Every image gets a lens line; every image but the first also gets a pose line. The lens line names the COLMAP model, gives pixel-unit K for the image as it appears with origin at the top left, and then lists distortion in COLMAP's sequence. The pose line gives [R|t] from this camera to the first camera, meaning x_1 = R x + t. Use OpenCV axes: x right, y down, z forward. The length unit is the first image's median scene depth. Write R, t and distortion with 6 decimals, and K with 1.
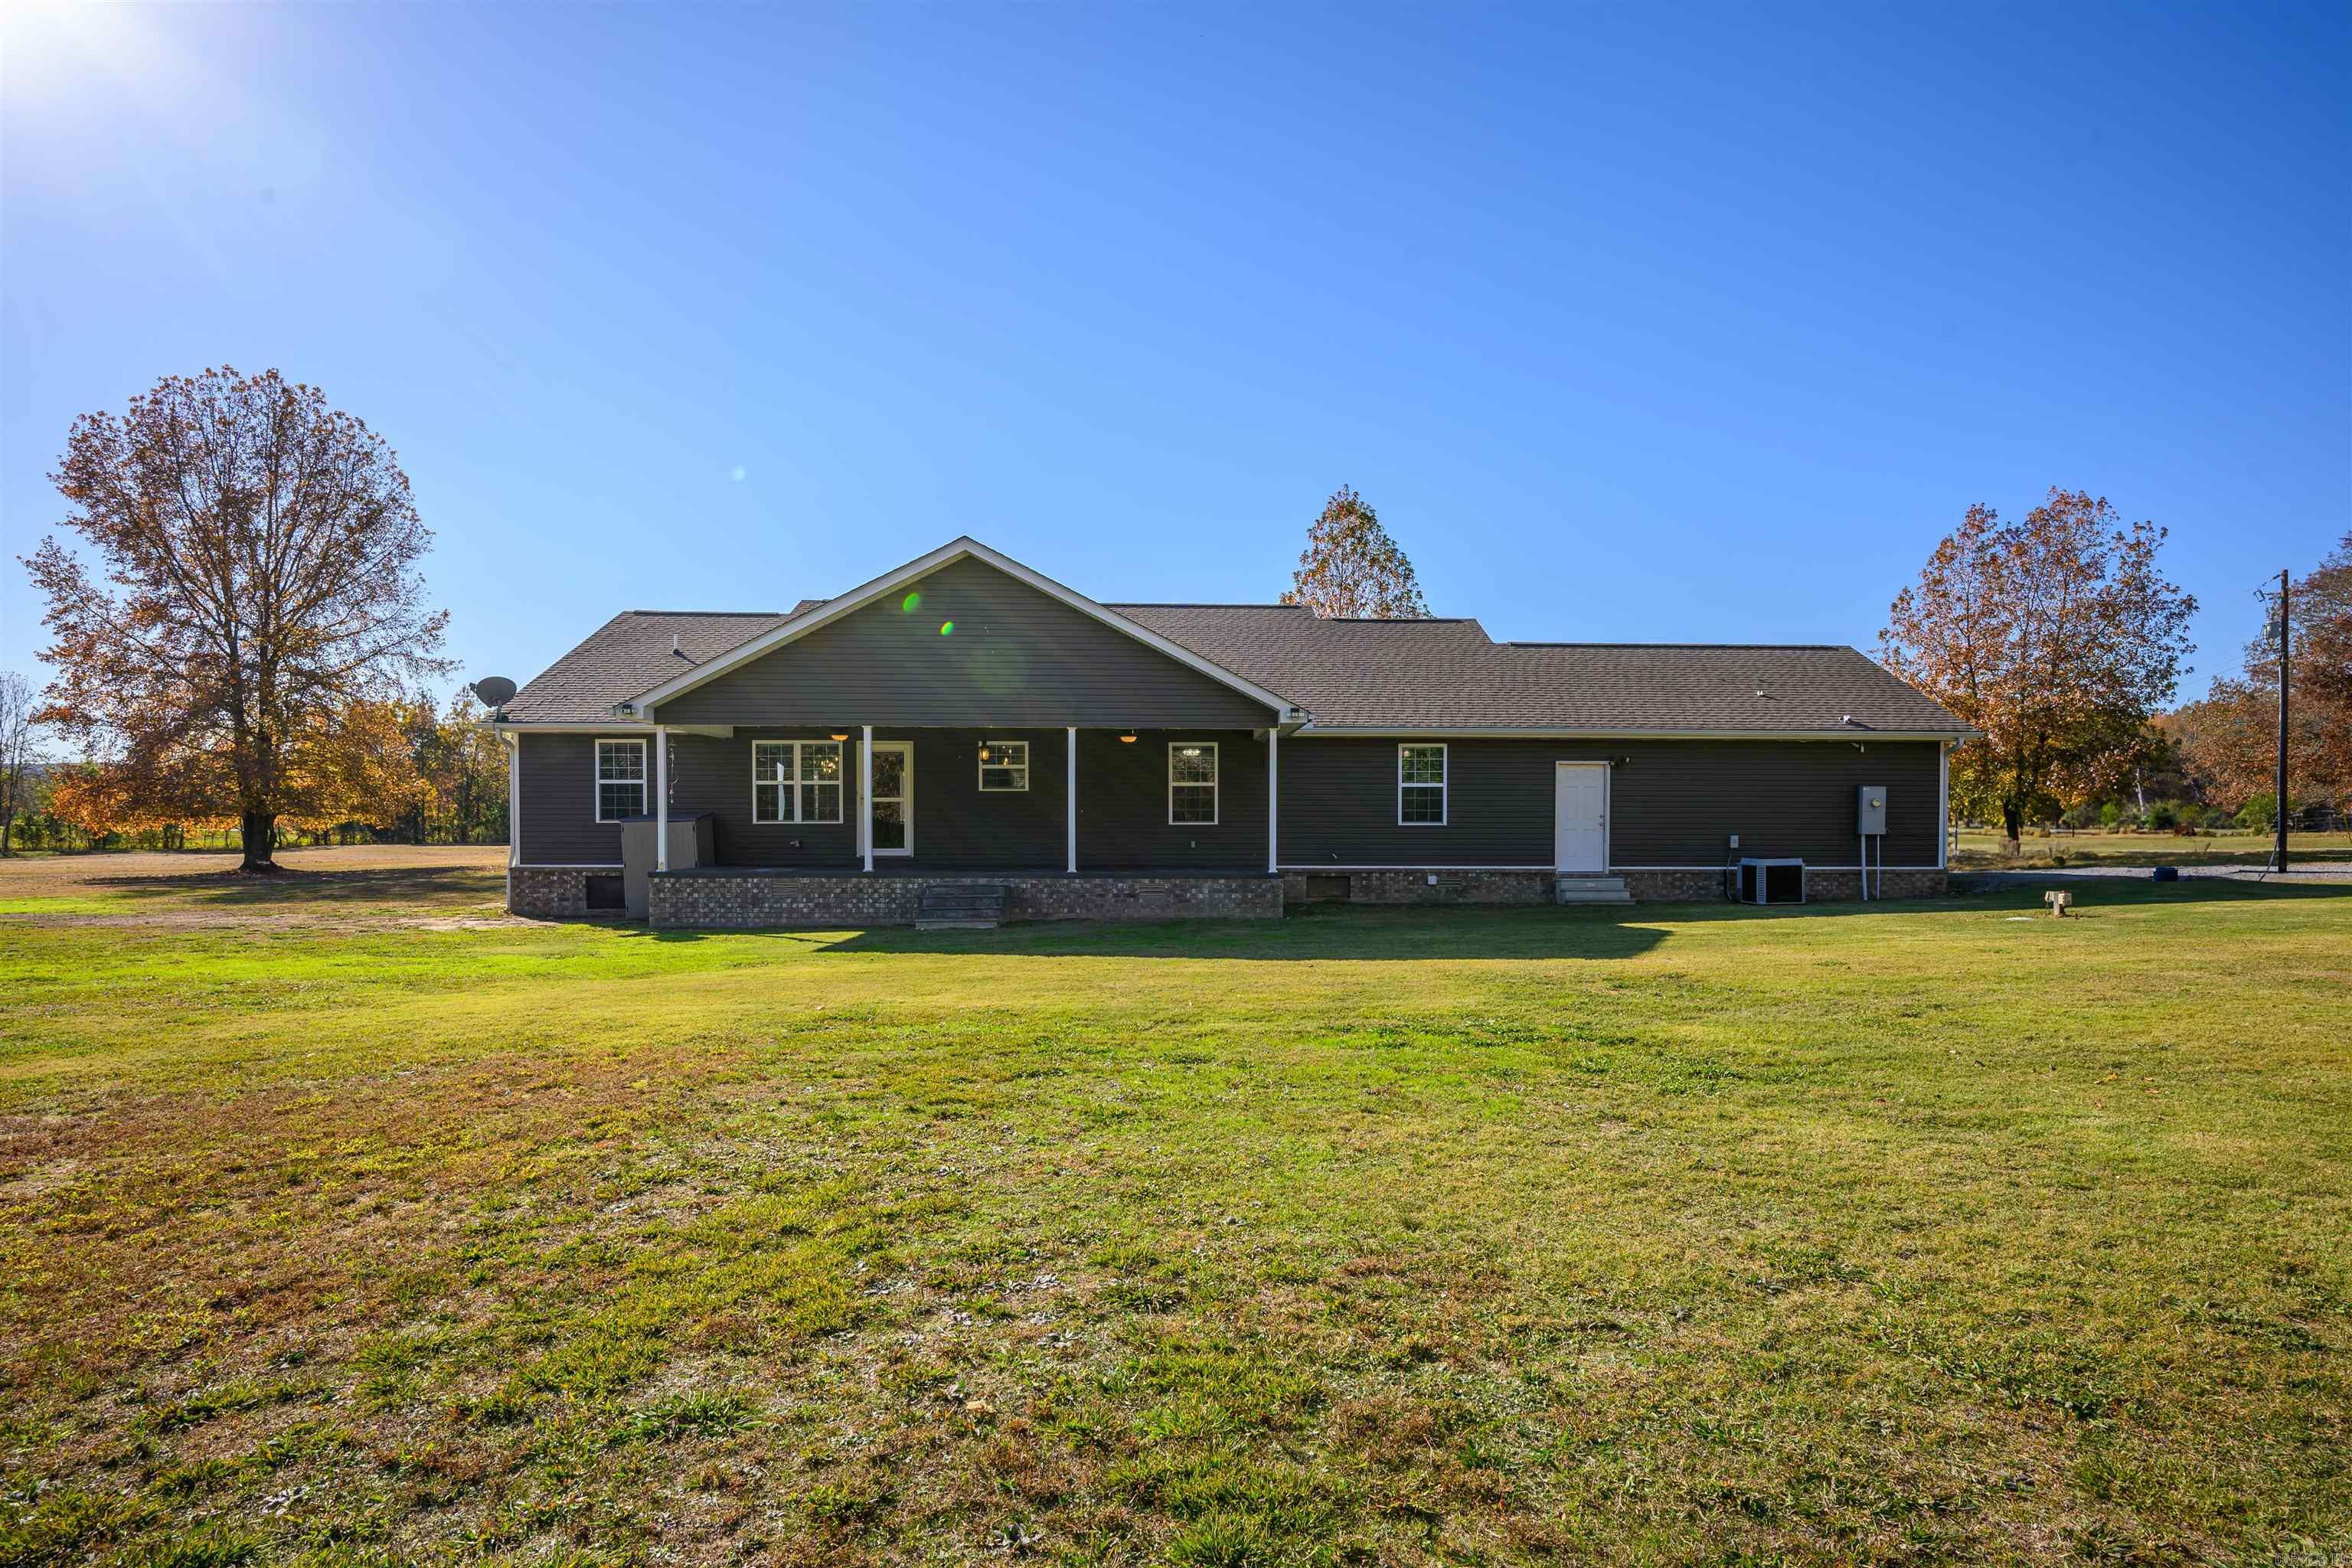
lens RADIAL K [[1228.6, 0, 1176.9], [0, 1228.6, 856.0], [0, 0, 1]] dist [0.002395, 0.001111]
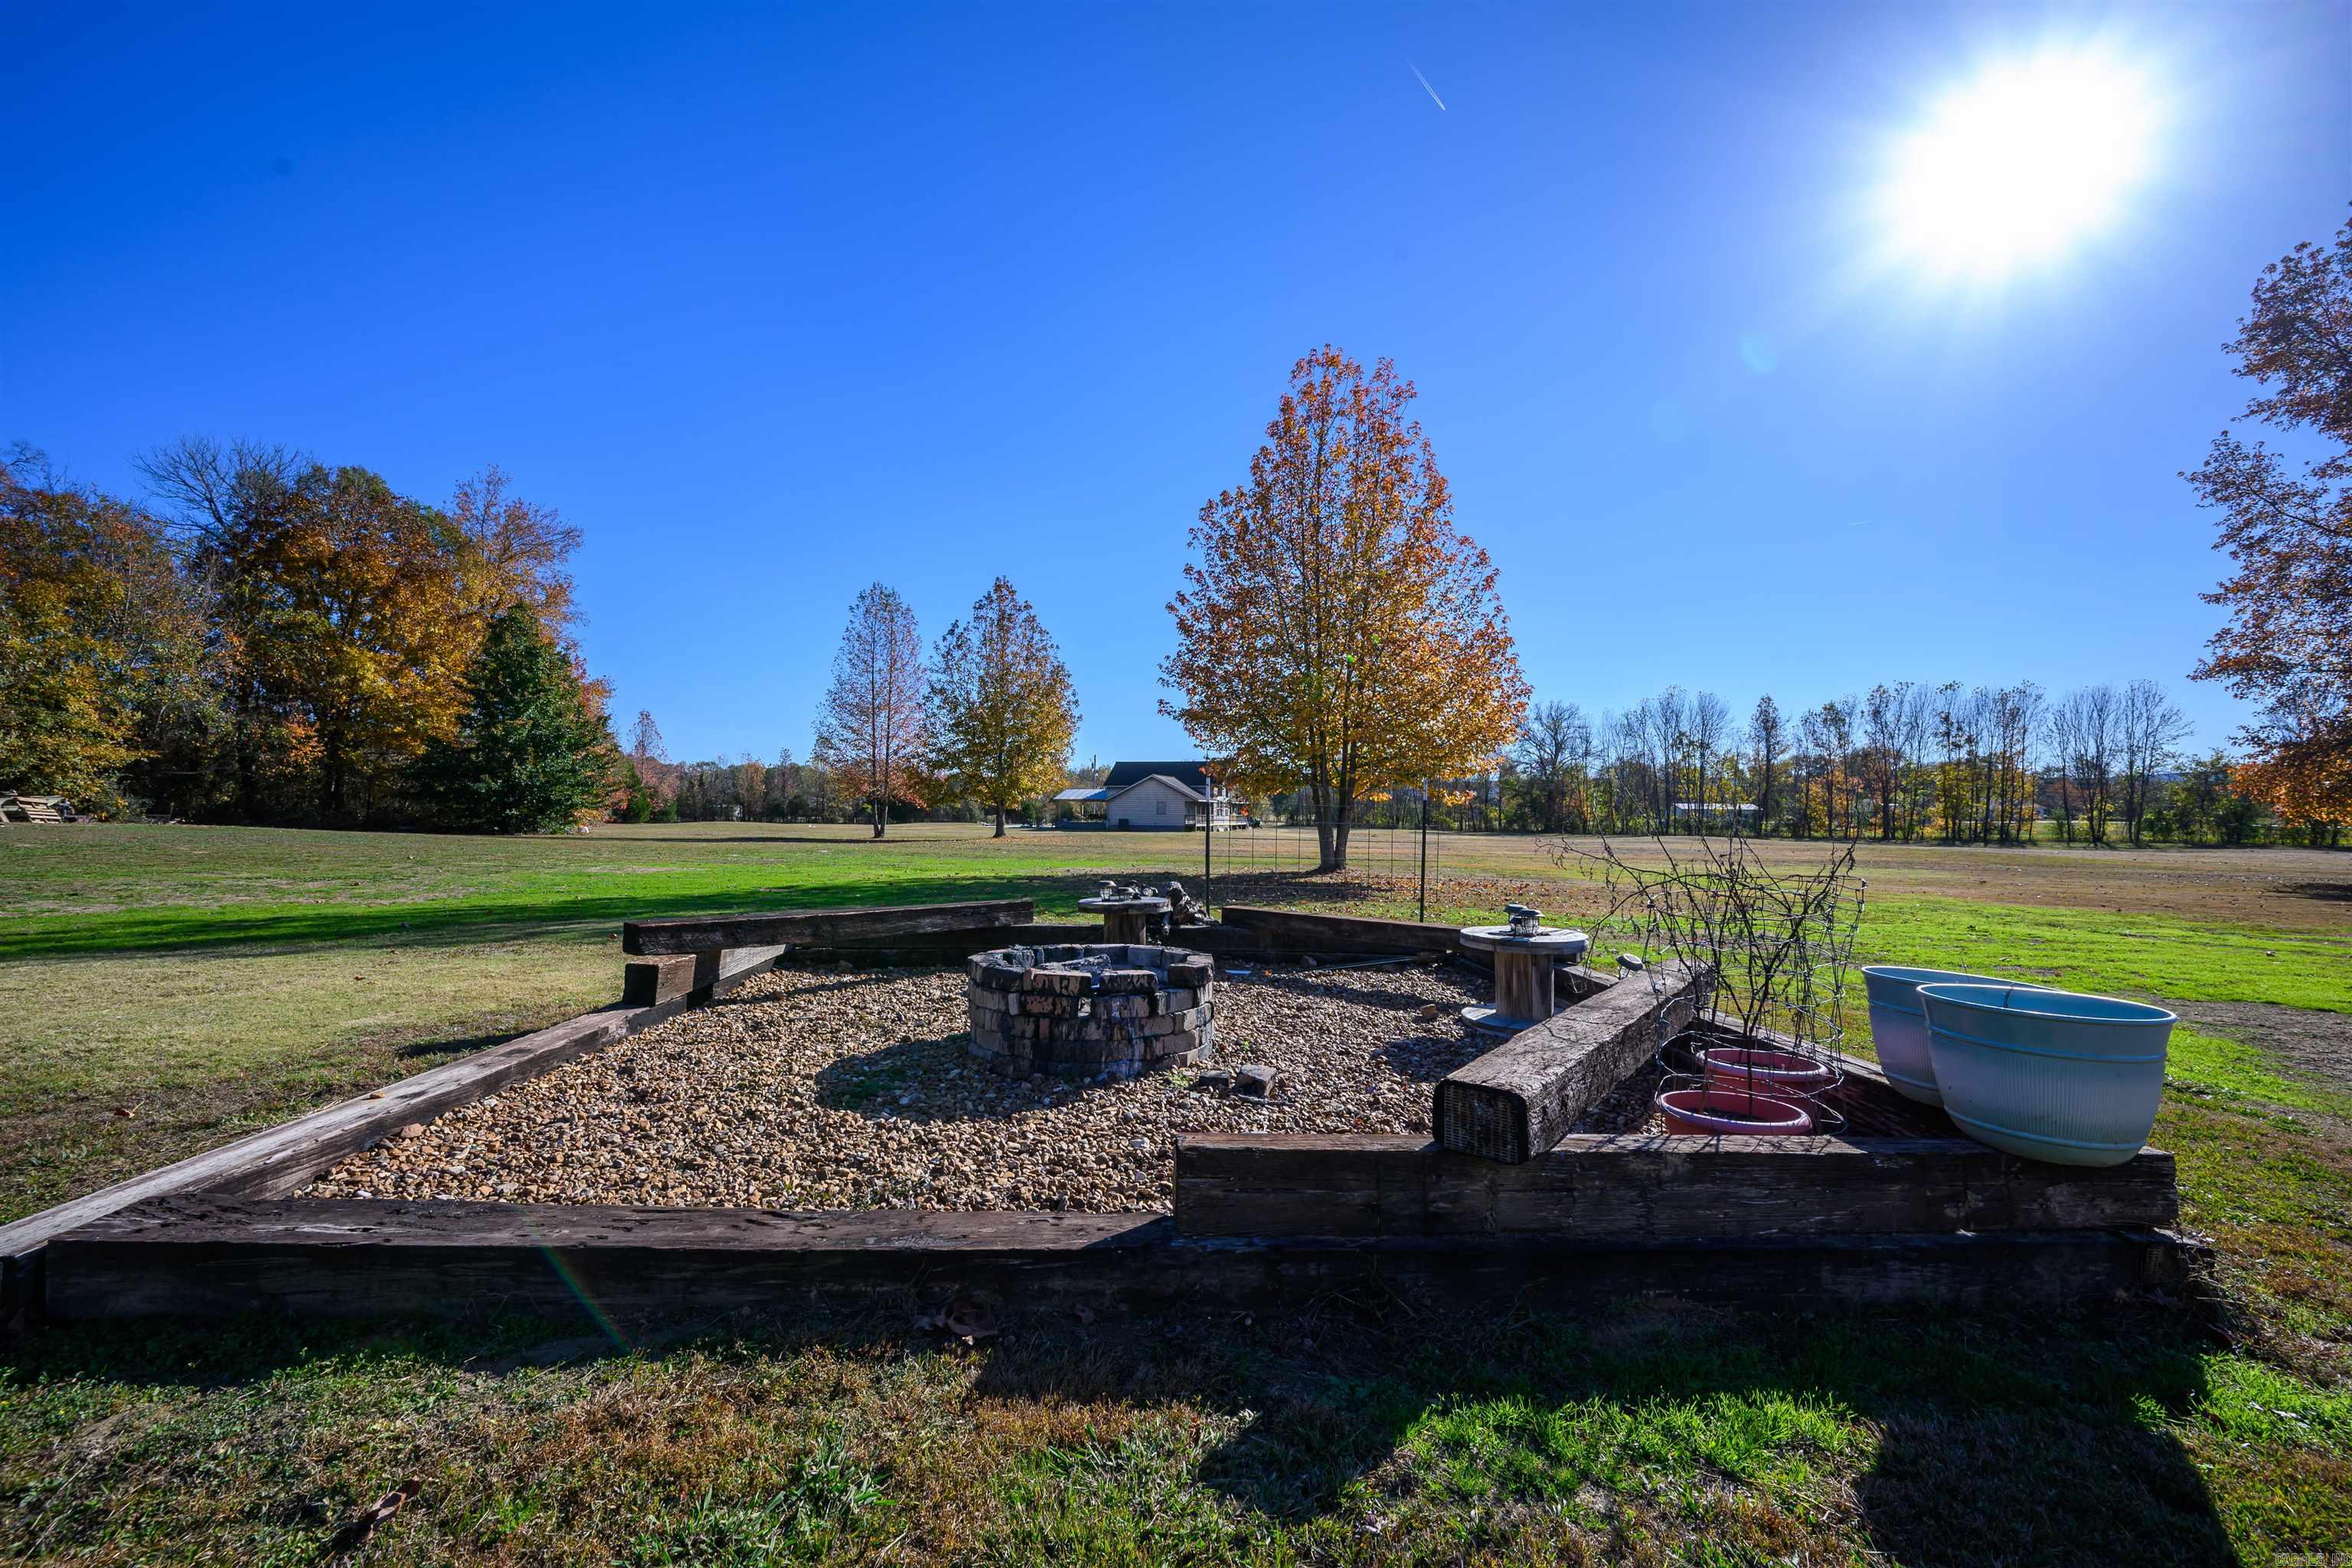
lens RADIAL K [[910.8, 0, 1125.9], [0, 910.8, 795.5], [0, 0, 1]] dist [-0.000518, -0.003452]
pose [[-0.024535, -0.020302, -0.999493, -0.319715], [-0.033815, 0.999239, -0.019467, 0.000836], [0.999127, 0.033320, -0.025203, 0.316137]]
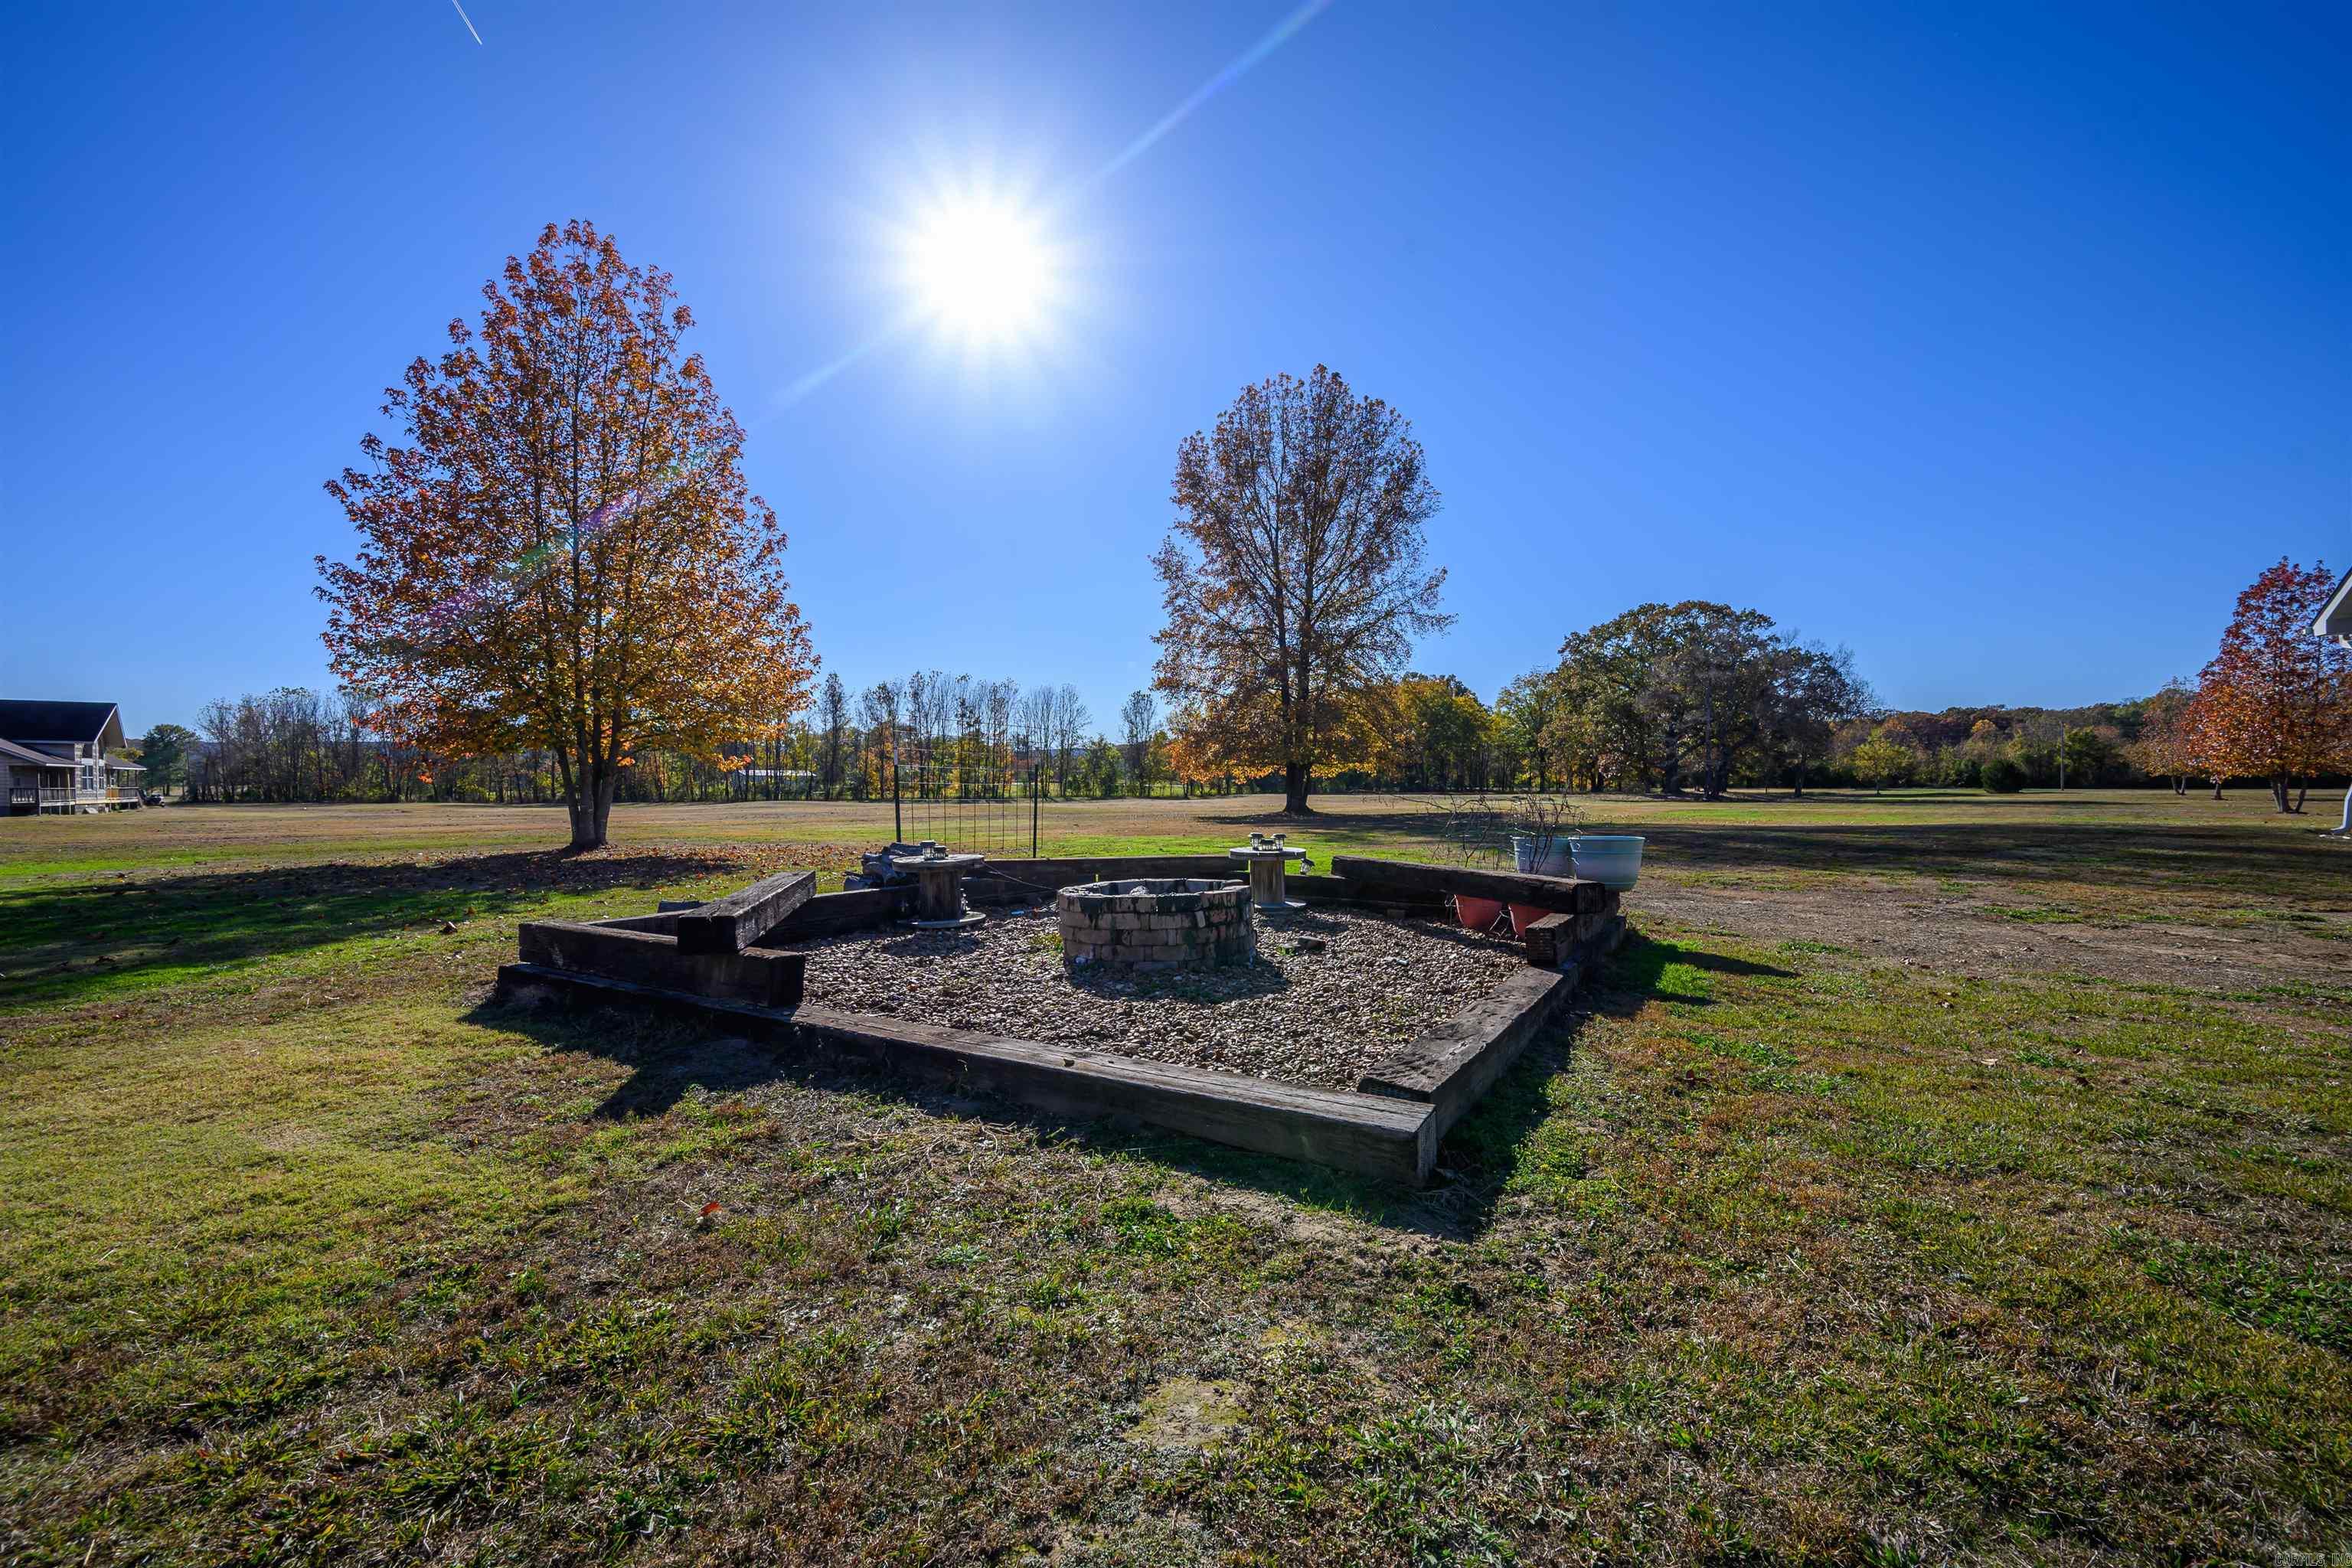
lens RADIAL K [[955.7, 0, 1176.0], [0, 955.7, 784.0], [0, 0, 1]] dist [0.000780, 0.000040]
pose [[0.818013, -0.003156, -0.575191, -0.339905], [-0.009907, 0.999759, -0.019575, 0.004799], [0.575115, 0.021711, 0.817785, 0.217910]]
